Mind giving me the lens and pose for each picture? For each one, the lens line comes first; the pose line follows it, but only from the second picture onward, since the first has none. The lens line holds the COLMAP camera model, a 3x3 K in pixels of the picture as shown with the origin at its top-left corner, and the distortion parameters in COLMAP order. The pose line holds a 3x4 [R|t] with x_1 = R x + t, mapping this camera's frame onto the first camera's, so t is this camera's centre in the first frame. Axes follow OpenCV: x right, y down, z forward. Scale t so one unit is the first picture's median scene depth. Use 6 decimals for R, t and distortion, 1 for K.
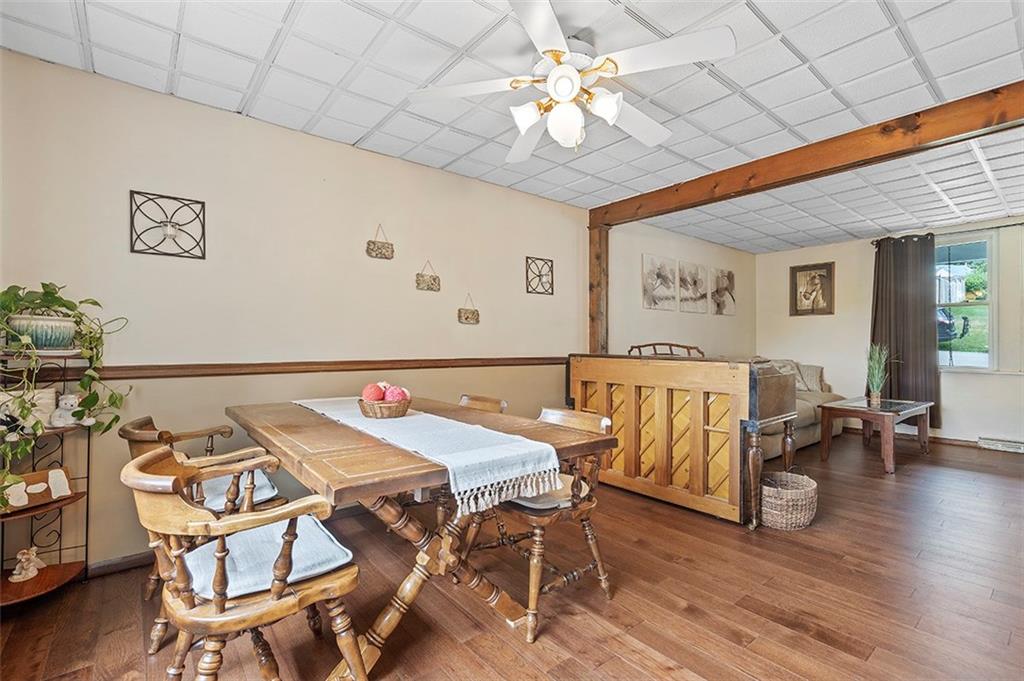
lens RADIAL K [[466.4, 0, 511.1], [0, 466.4, 344.6], [0, 0, 1]] dist [0.001770, 0.002516]
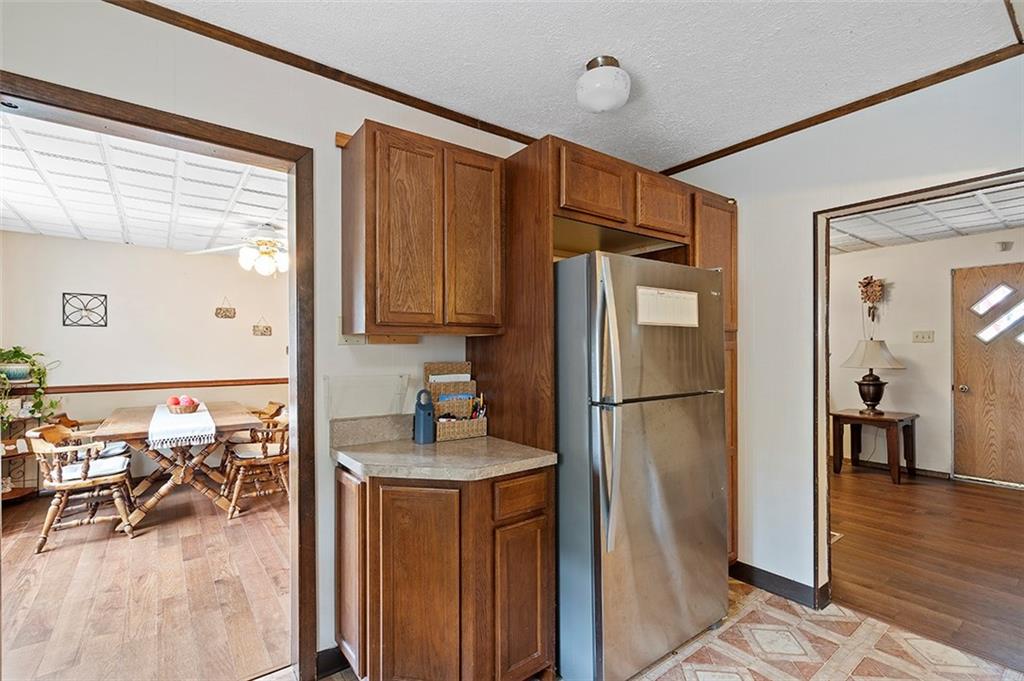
lens RADIAL K [[466.4, 0, 505.4], [0, 466.4, 346.9], [0, 0, 1]] dist [0.001770, 0.002516]
pose [[0.999285, -0.002287, -0.037735, 1.052837], [0.002166, 0.999992, -0.003238, -0.104251], [0.037743, 0.003154, 0.999283, -0.828081]]
